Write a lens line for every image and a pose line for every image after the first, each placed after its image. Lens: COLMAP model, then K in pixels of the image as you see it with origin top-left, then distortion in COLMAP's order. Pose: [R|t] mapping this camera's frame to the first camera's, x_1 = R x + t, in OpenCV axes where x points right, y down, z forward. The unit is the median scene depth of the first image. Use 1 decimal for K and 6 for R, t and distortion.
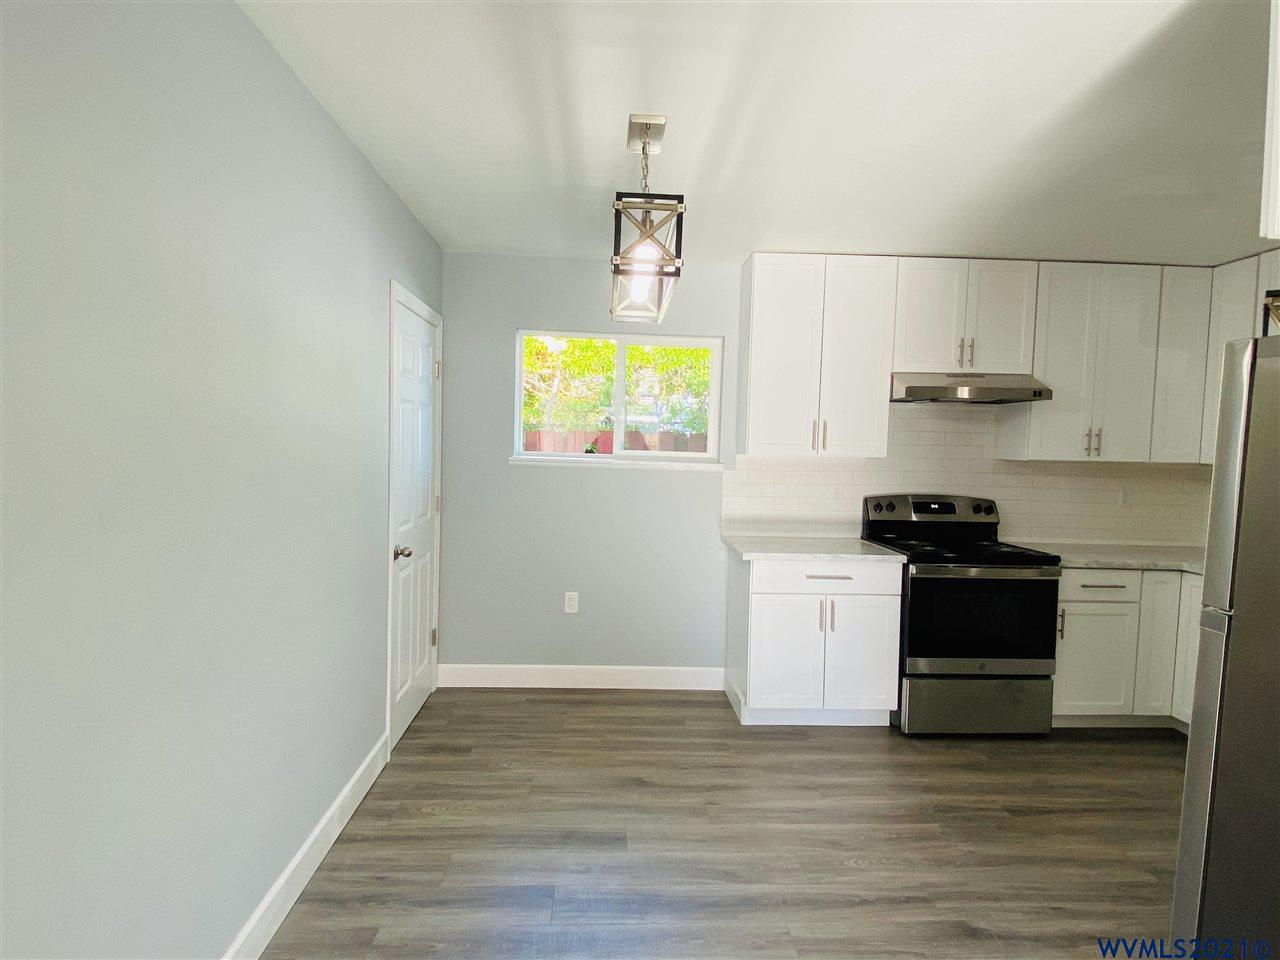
lens RADIAL K [[736.7, 0, 631.5], [0, 736.7, 478.3], [0, 0, 1]] dist [0.033008, -0.028368]
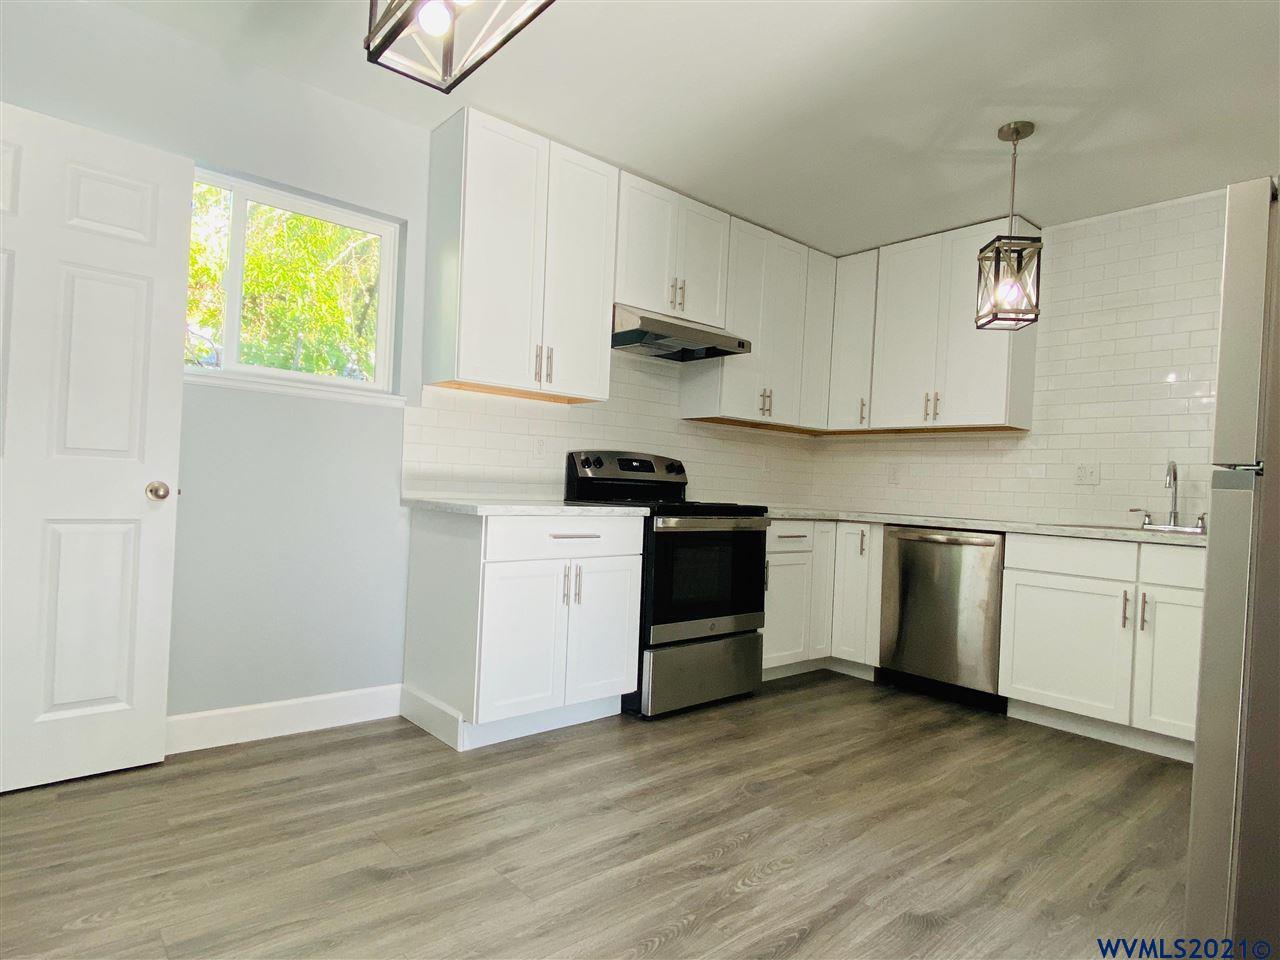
lens RADIAL K [[736.7, 0, 643.0], [0, 736.7, 470.0], [0, 0, 1]] dist [0.033008, -0.028368]
pose [[0.785741, 0.018946, 0.618265, -0.163673], [0.009217, 0.999061, -0.042328, 0.095769], [-0.618487, 0.038957, 0.784829, 0.325234]]
